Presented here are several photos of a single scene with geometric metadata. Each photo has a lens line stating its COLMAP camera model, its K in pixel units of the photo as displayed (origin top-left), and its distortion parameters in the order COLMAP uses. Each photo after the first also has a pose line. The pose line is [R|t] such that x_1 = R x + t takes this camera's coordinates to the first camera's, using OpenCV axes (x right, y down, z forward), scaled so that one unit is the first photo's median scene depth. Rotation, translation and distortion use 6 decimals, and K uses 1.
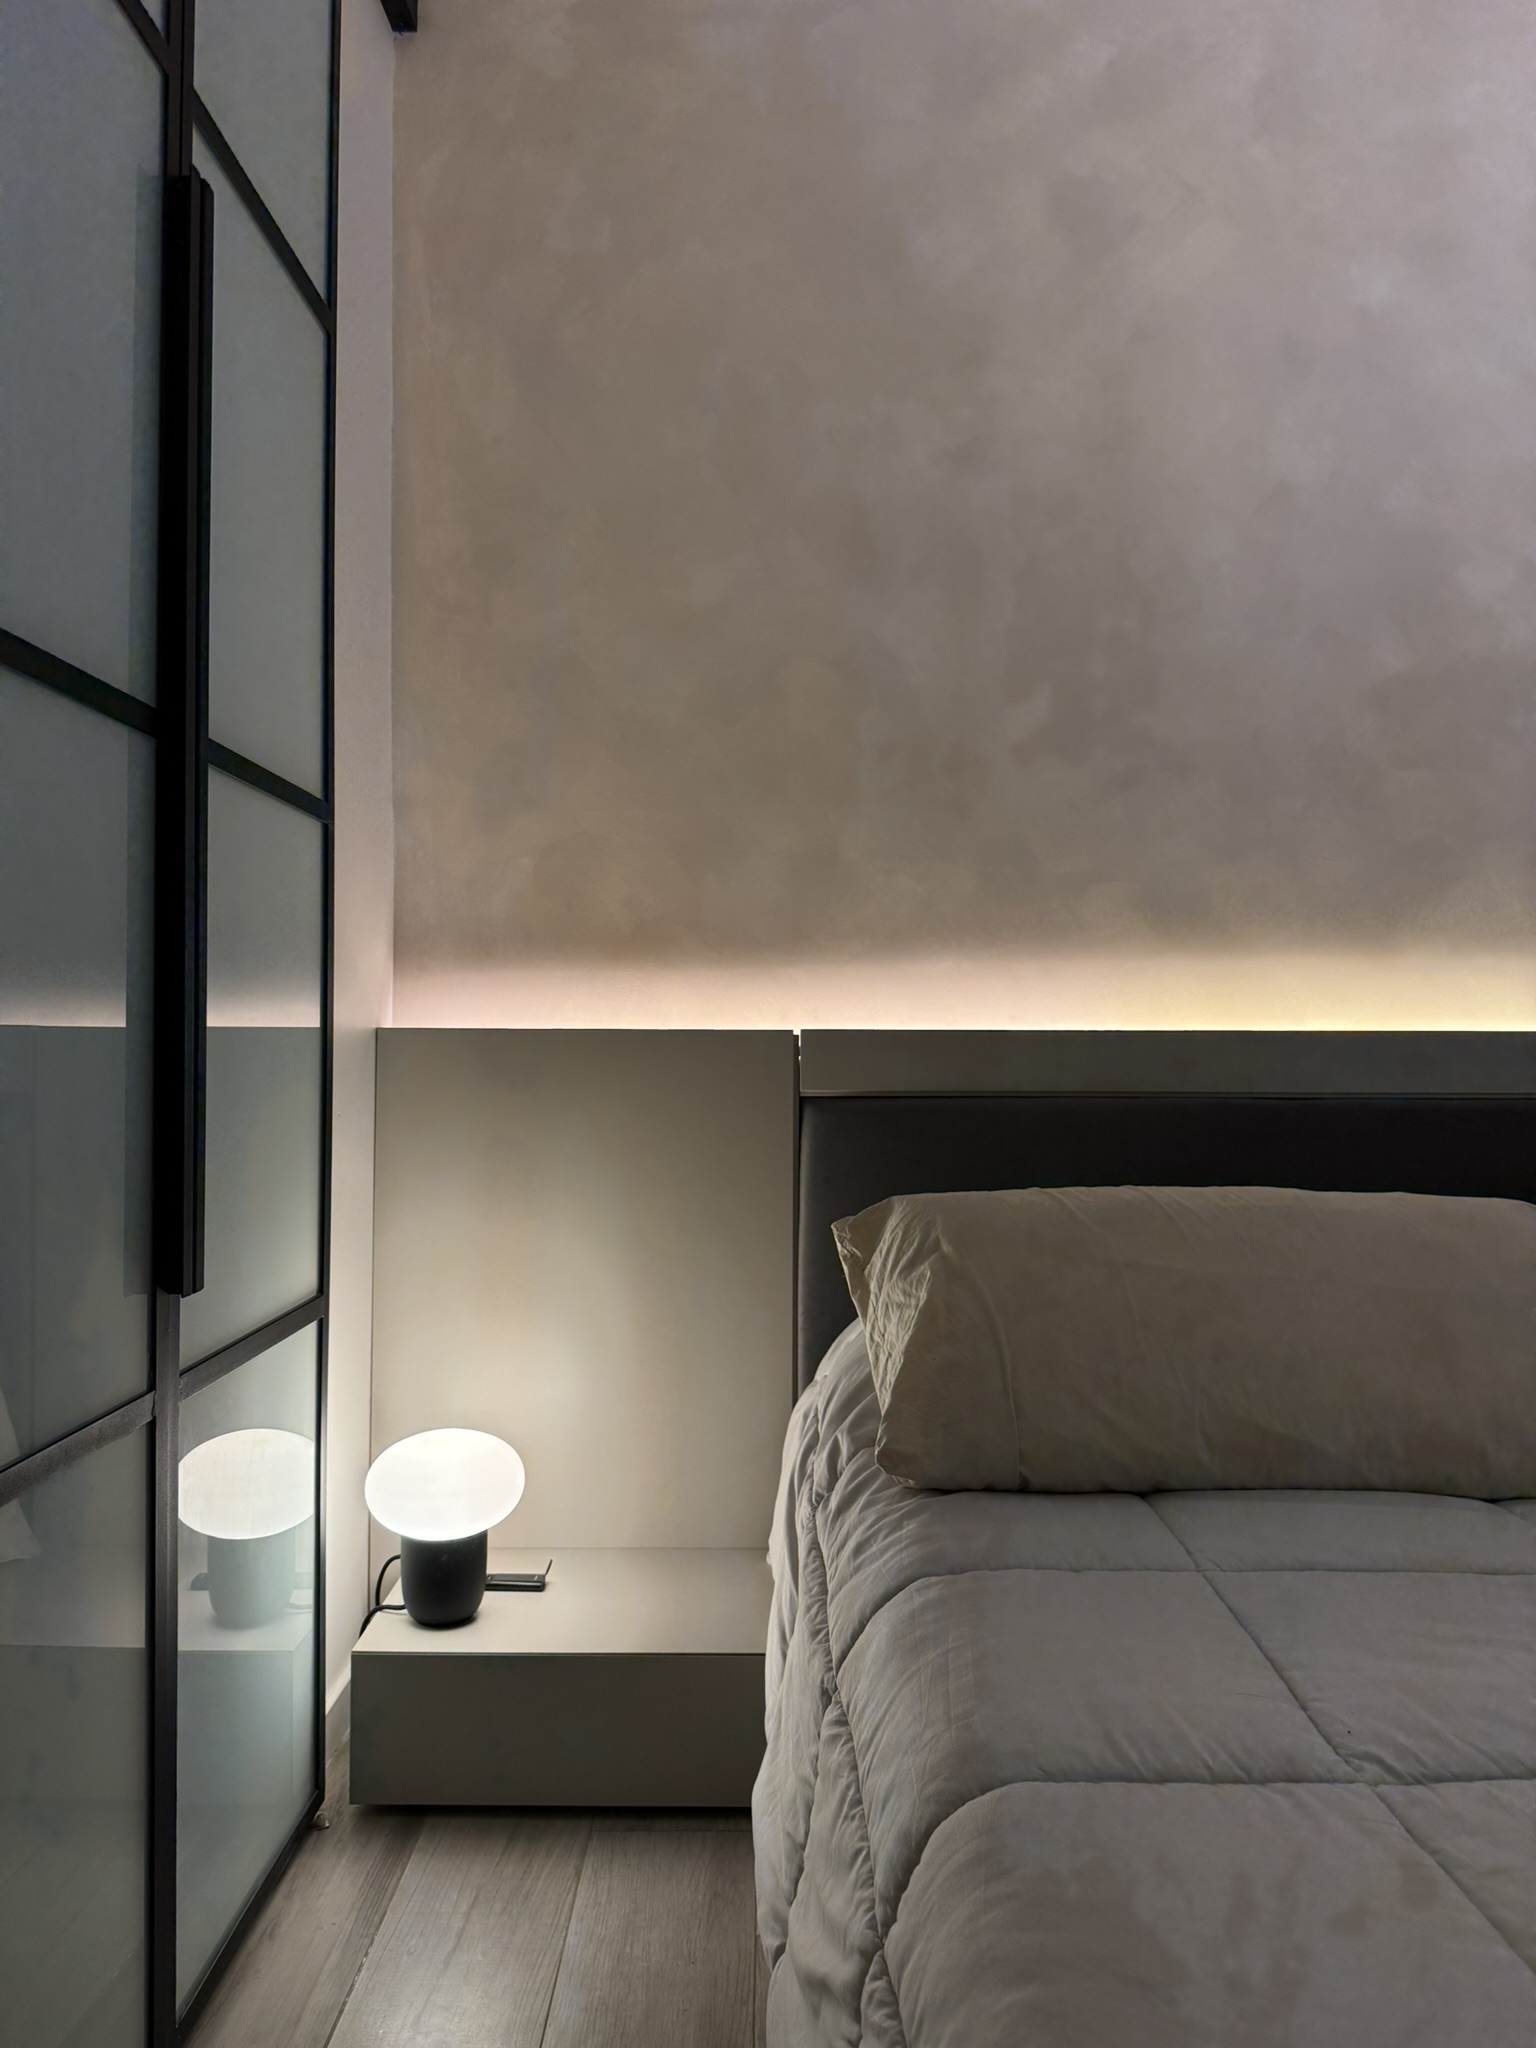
lens RADIAL K [[1464.7, 0, 761.9], [0, 1464.7, 1026.9], [0, 0, 1]] dist [0.007068, -0.017482]
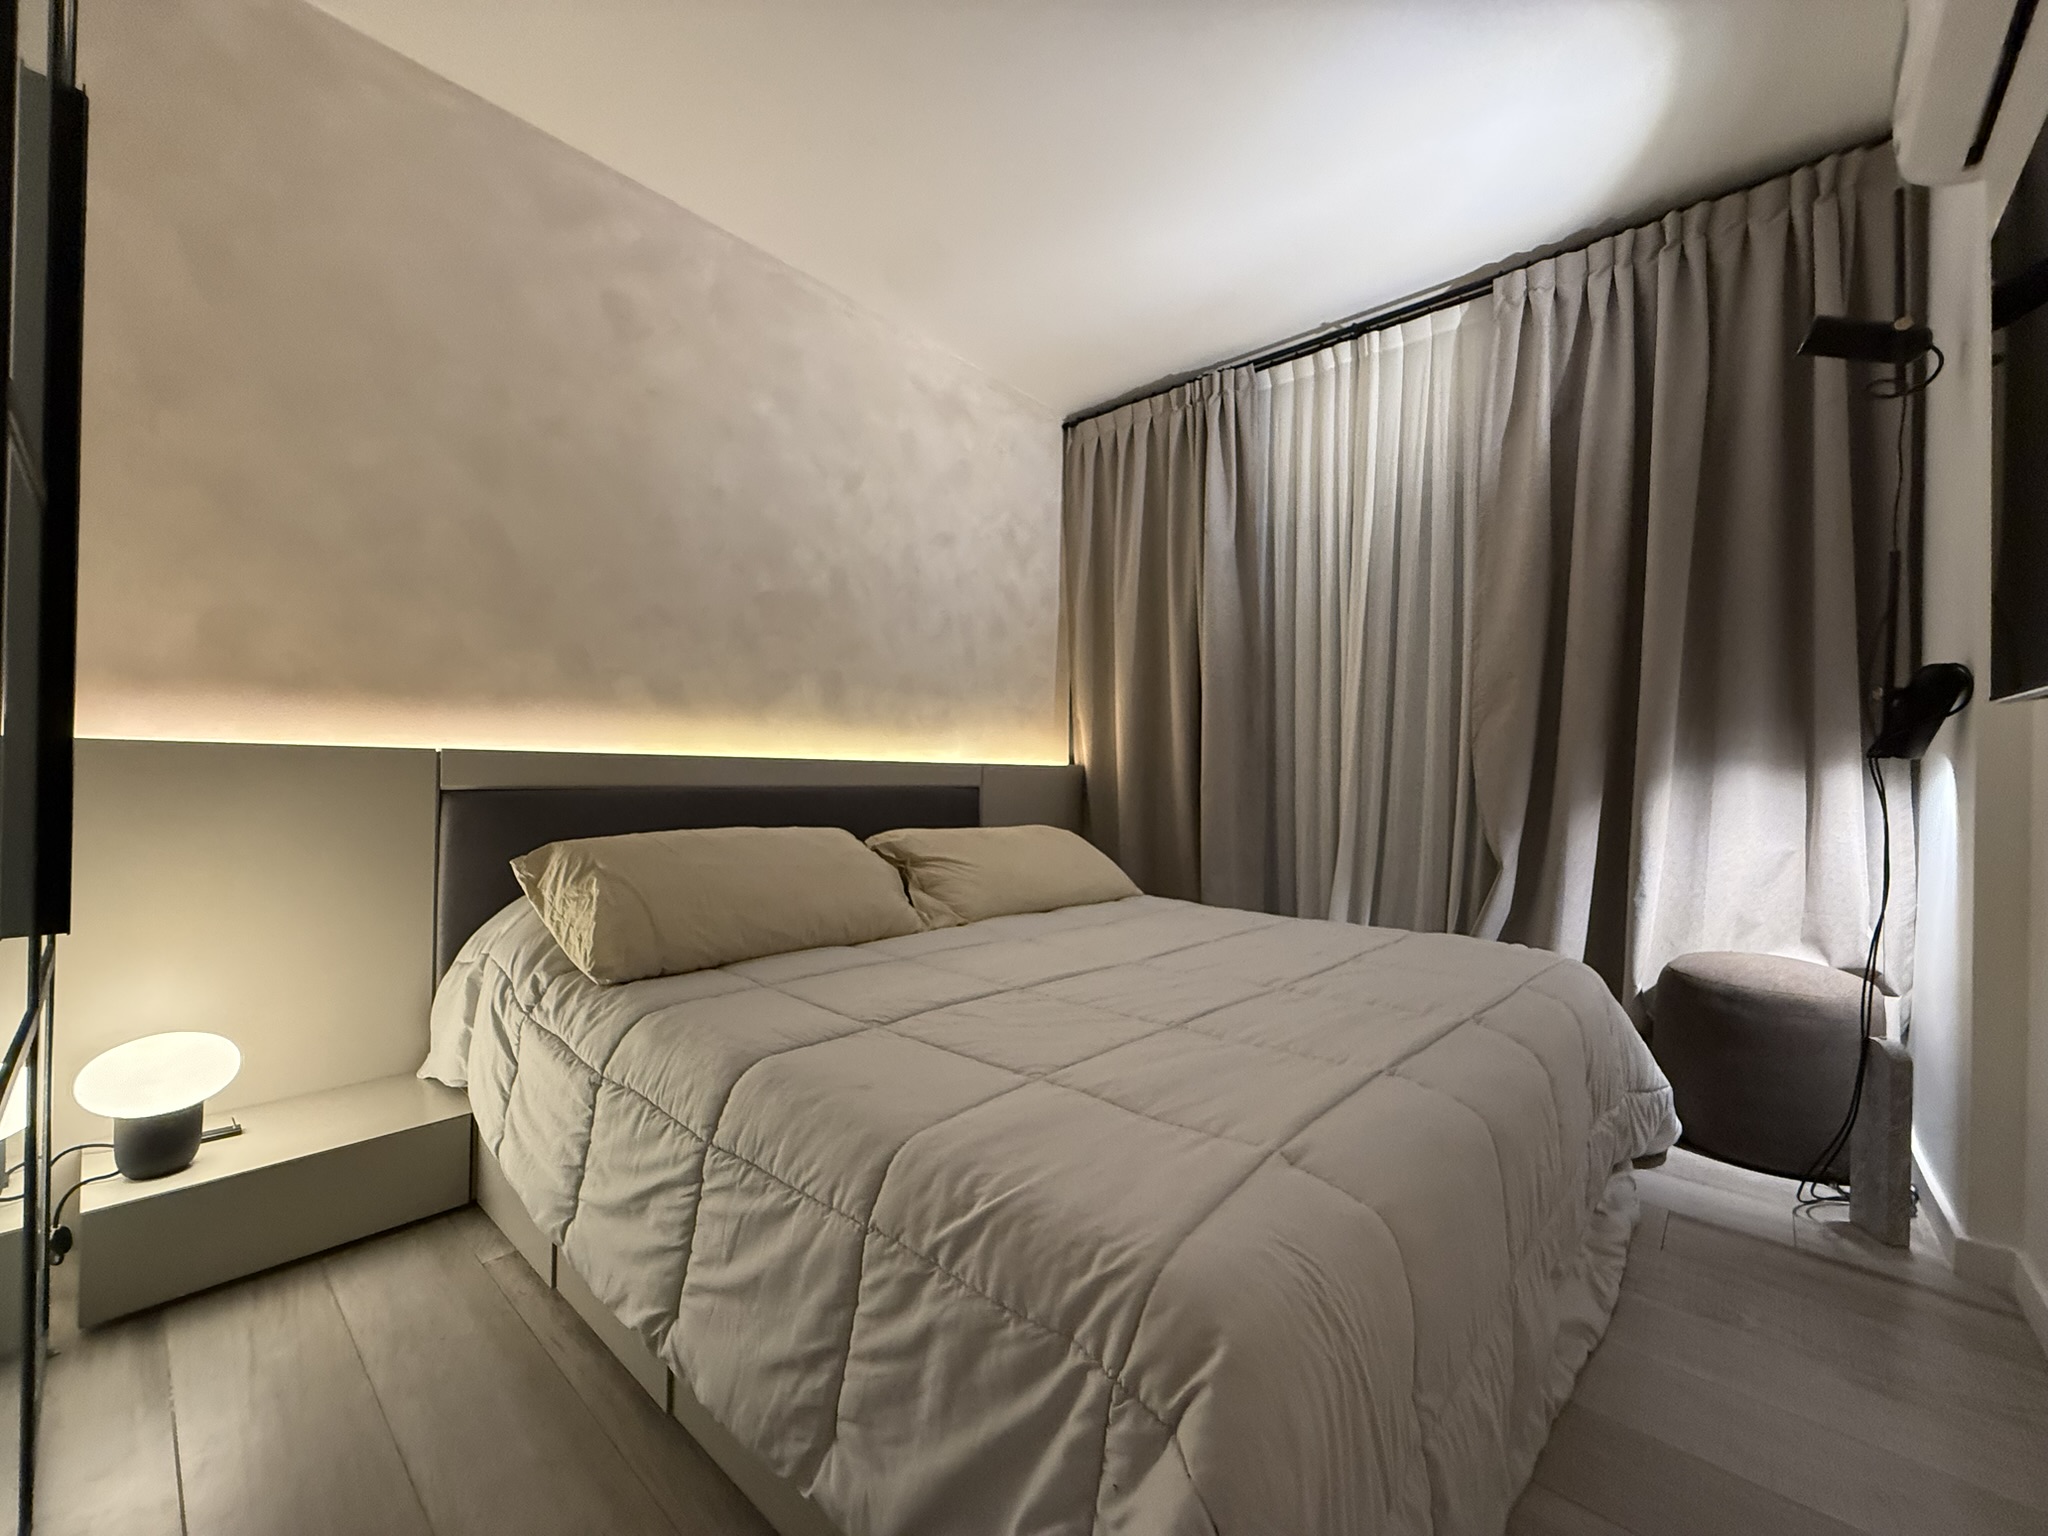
lens RADIAL K [[821.7, 0, 1035.0], [0, 821.7, 769.2], [0, 0, 1]] dist [0.000872, 0.000639]
pose [[0.651349, 0.008498, 0.758731, -0.264105], [-0.024777, 0.999642, 0.010074, -0.000852], [-0.758374, -0.025360, 0.651326, -0.109884]]
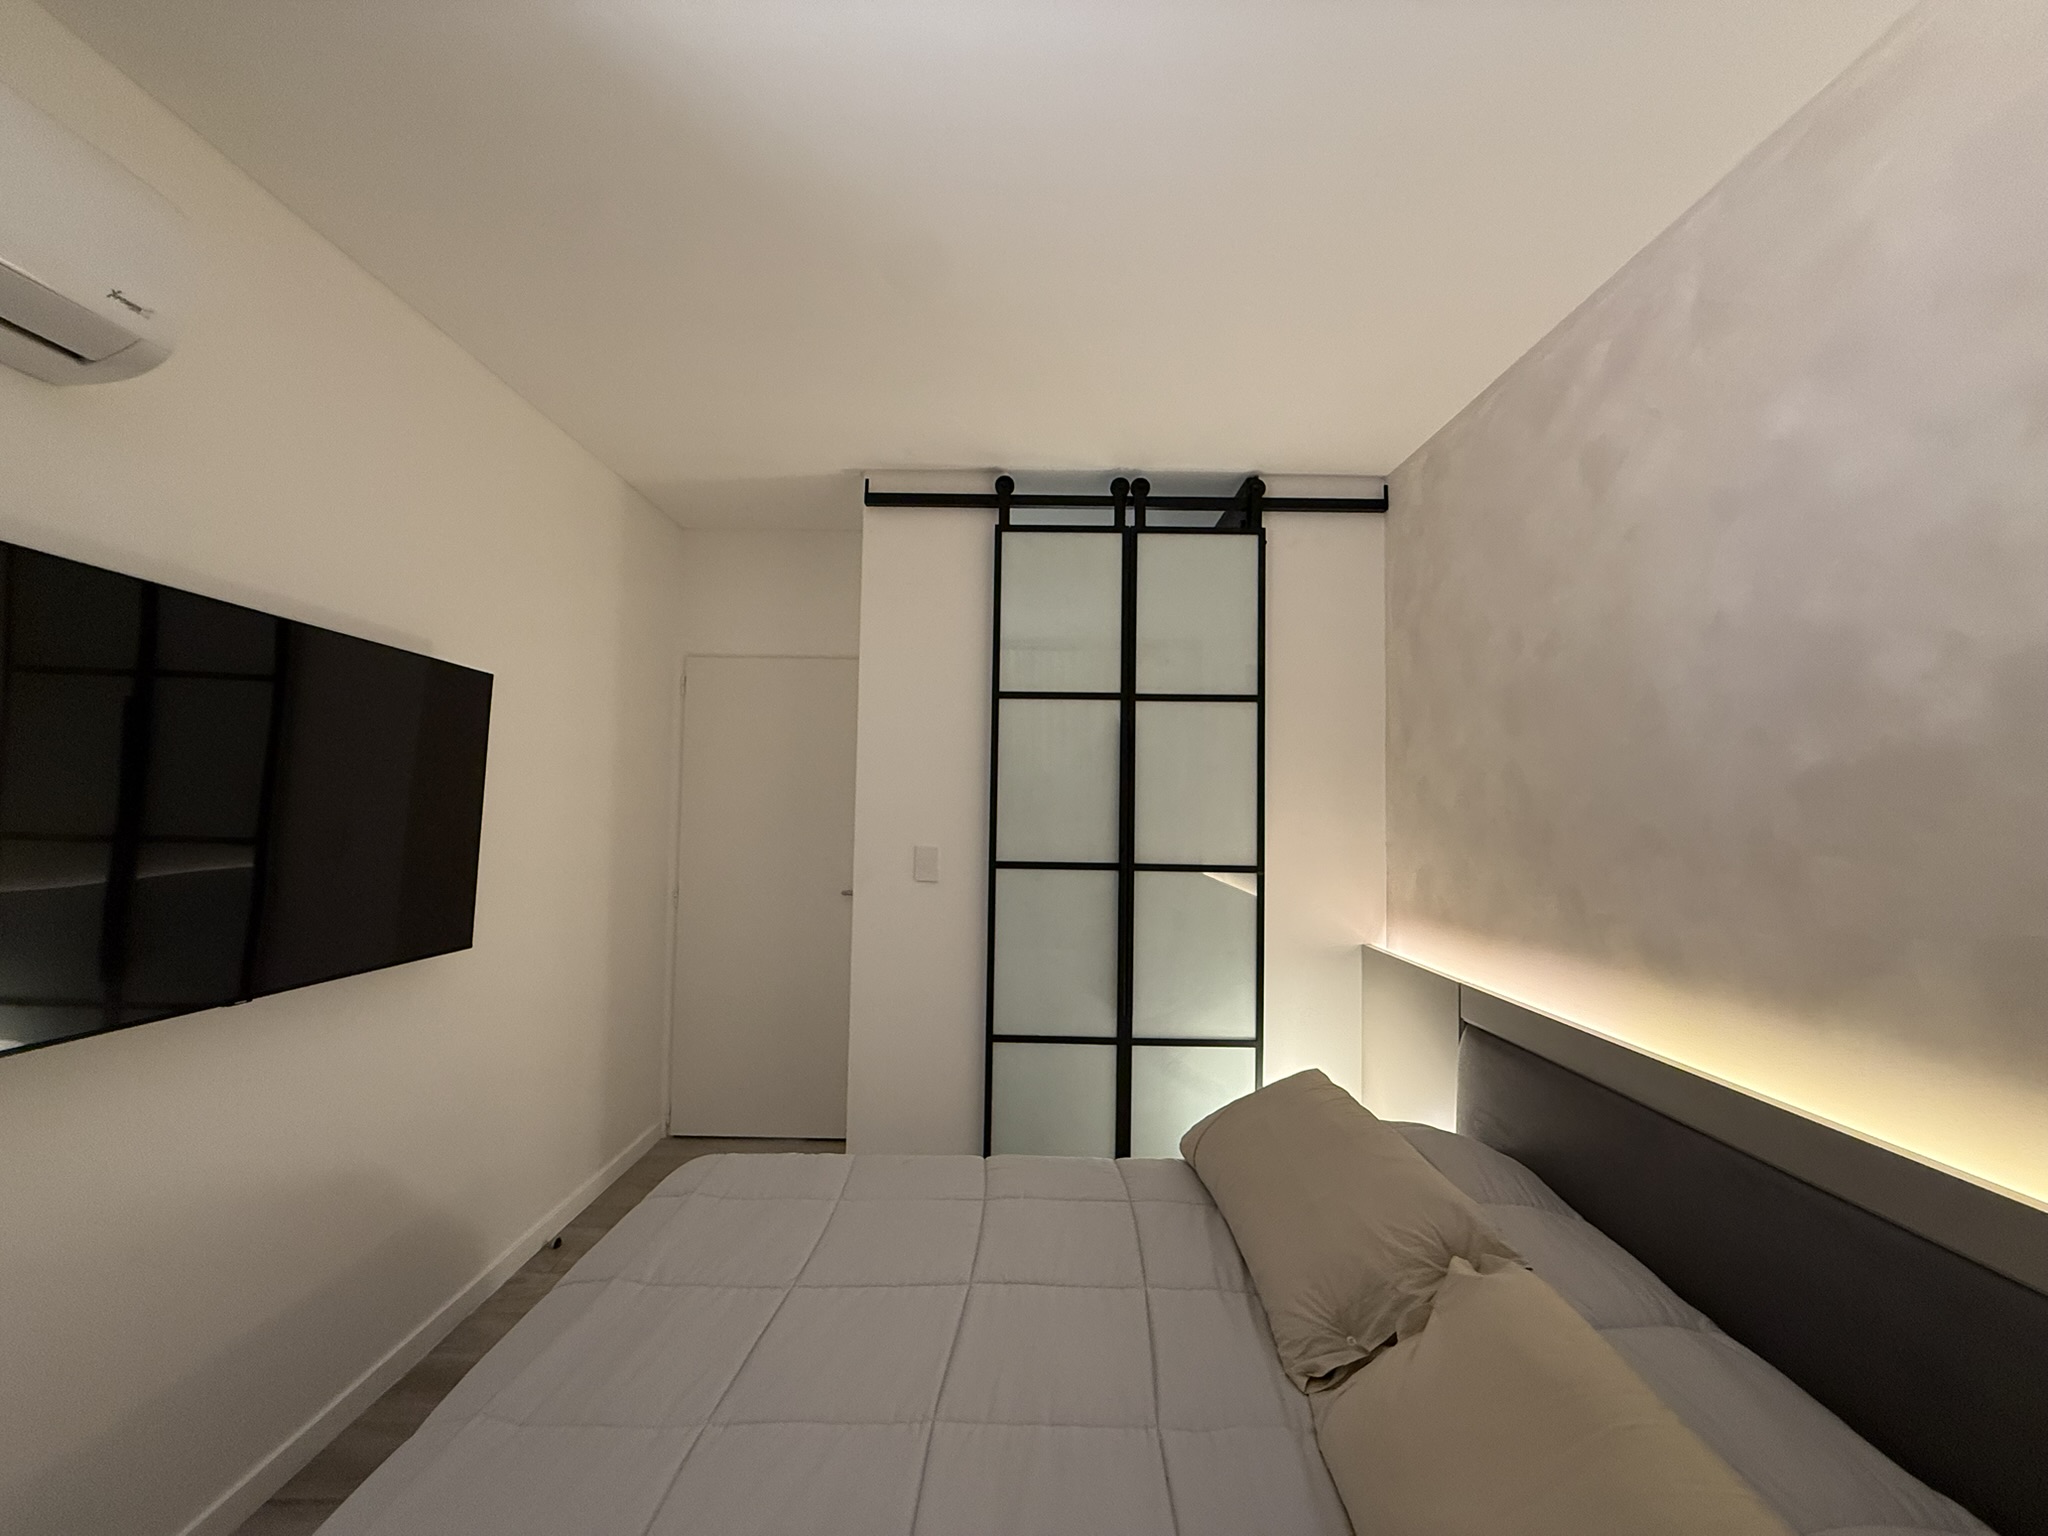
lens RADIAL K [[821.7, 0, 1021.5], [0, 821.7, 774.6], [0, 0, 1]] dist [0.000872, 0.000639]
pose [[-0.000395, -0.038502, -0.999258, 1.204496], [-0.010107, 0.999208, -0.038496, -0.240860], [0.999949, 0.010085, -0.000784, 0.495908]]
